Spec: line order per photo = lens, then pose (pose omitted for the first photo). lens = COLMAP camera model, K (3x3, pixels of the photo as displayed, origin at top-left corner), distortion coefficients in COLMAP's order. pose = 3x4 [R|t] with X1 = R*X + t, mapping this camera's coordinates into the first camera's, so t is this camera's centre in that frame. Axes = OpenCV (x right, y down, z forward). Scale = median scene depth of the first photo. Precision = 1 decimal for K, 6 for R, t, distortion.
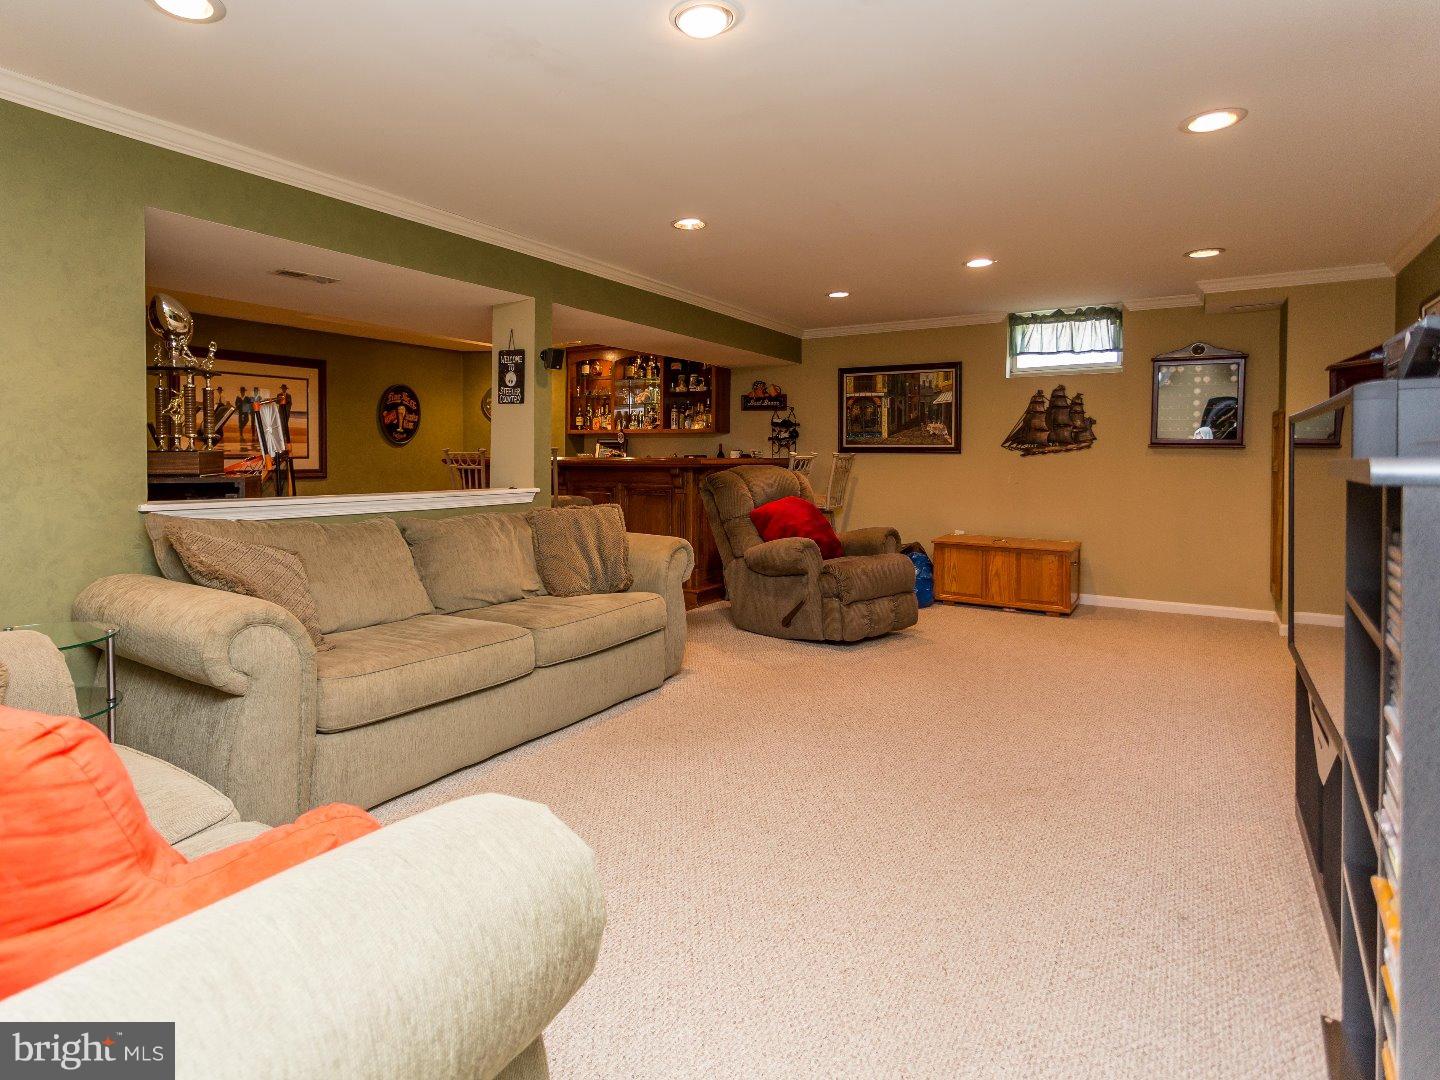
lens RADIAL K [[787.2, 0, 633.7], [0, 787.2, 478.3], [0, 0, 1]] dist [-0.000988, 0.004327]
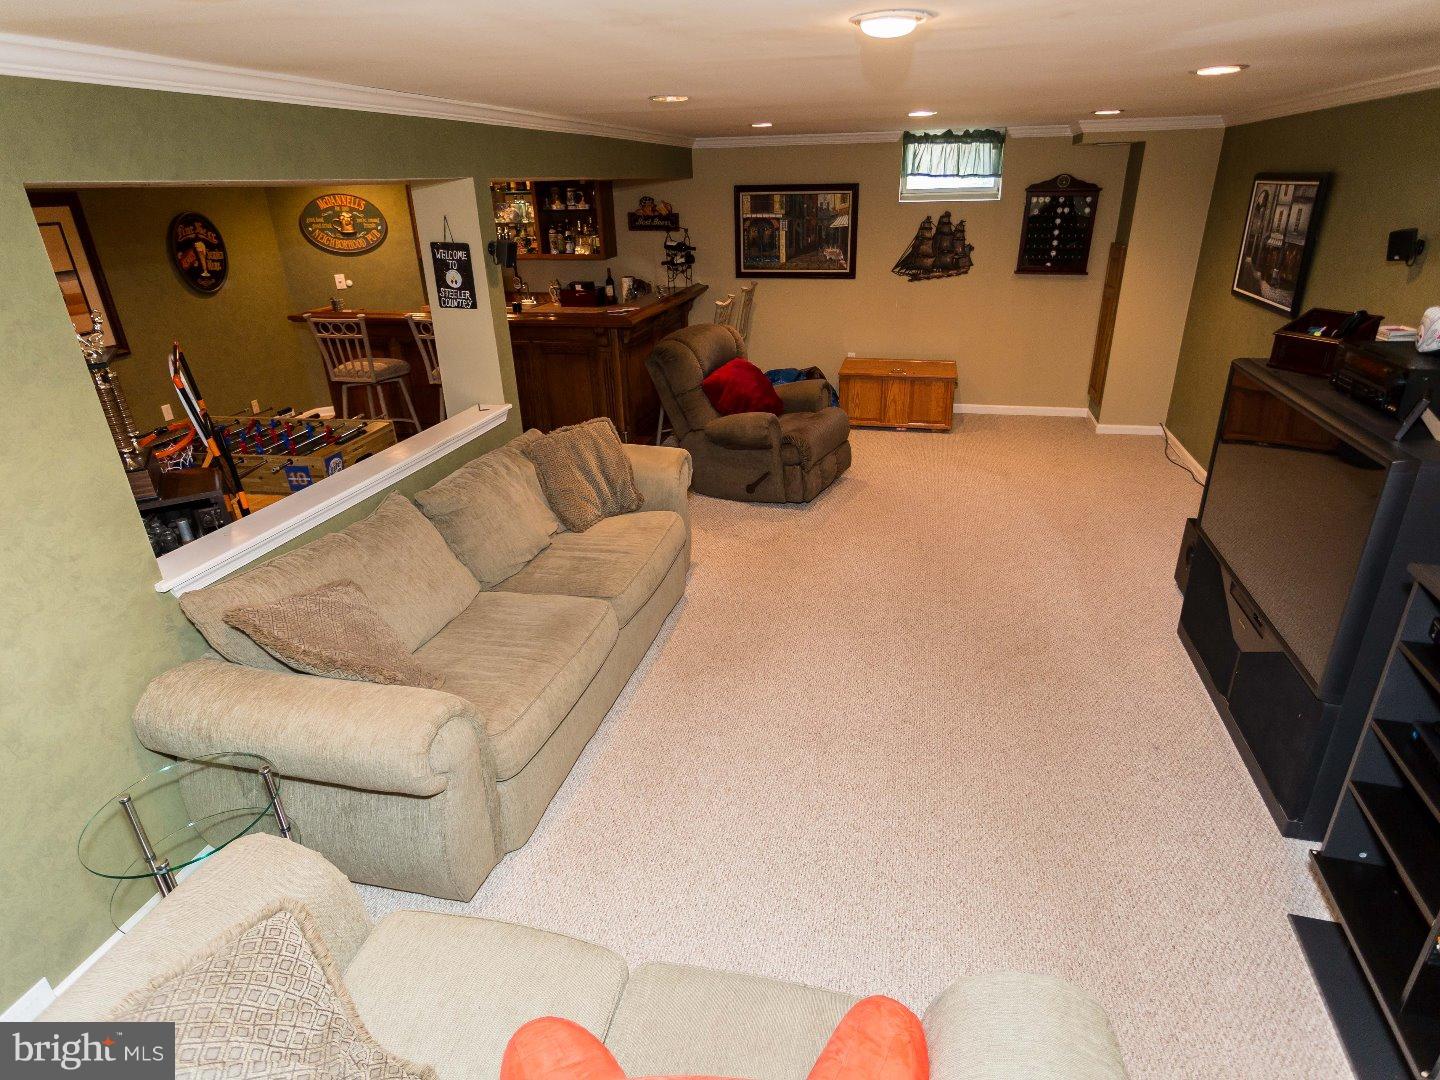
lens RADIAL K [[787.2, 0, 727.3], [0, 787.2, 536.7], [0, 0, 1]] dist [-0.000988, 0.004327]
pose [[0.928024, -0.180059, 0.326114, -0.137843], [0.042010, 0.920427, 0.388652, -0.123493], [-0.370144, -0.346978, 0.861742, 0.040563]]
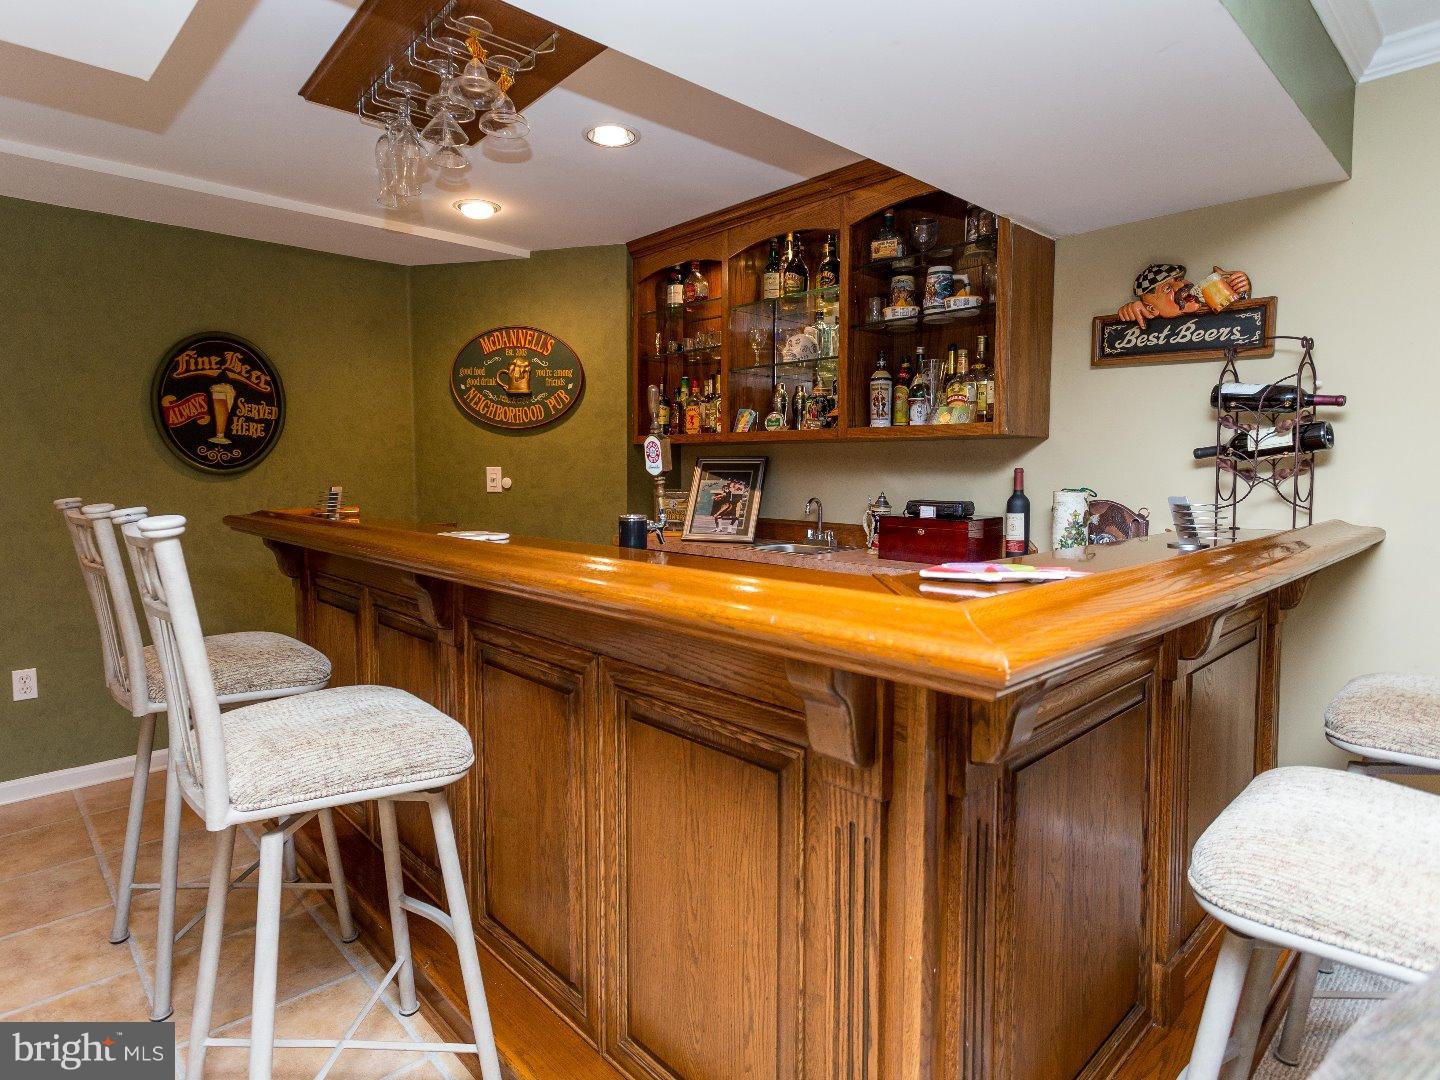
lens RADIAL K [[787.2, 0, 722.3], [0, 787.2, 521.8], [0, 0, 1]] dist [-0.000988, 0.004327]
pose [[0.986477, 0.003233, -0.163870, 0.045954], [0.003510, 0.999160, 0.040841, -0.040439], [0.163864, -0.040863, 0.985636, 0.739980]]
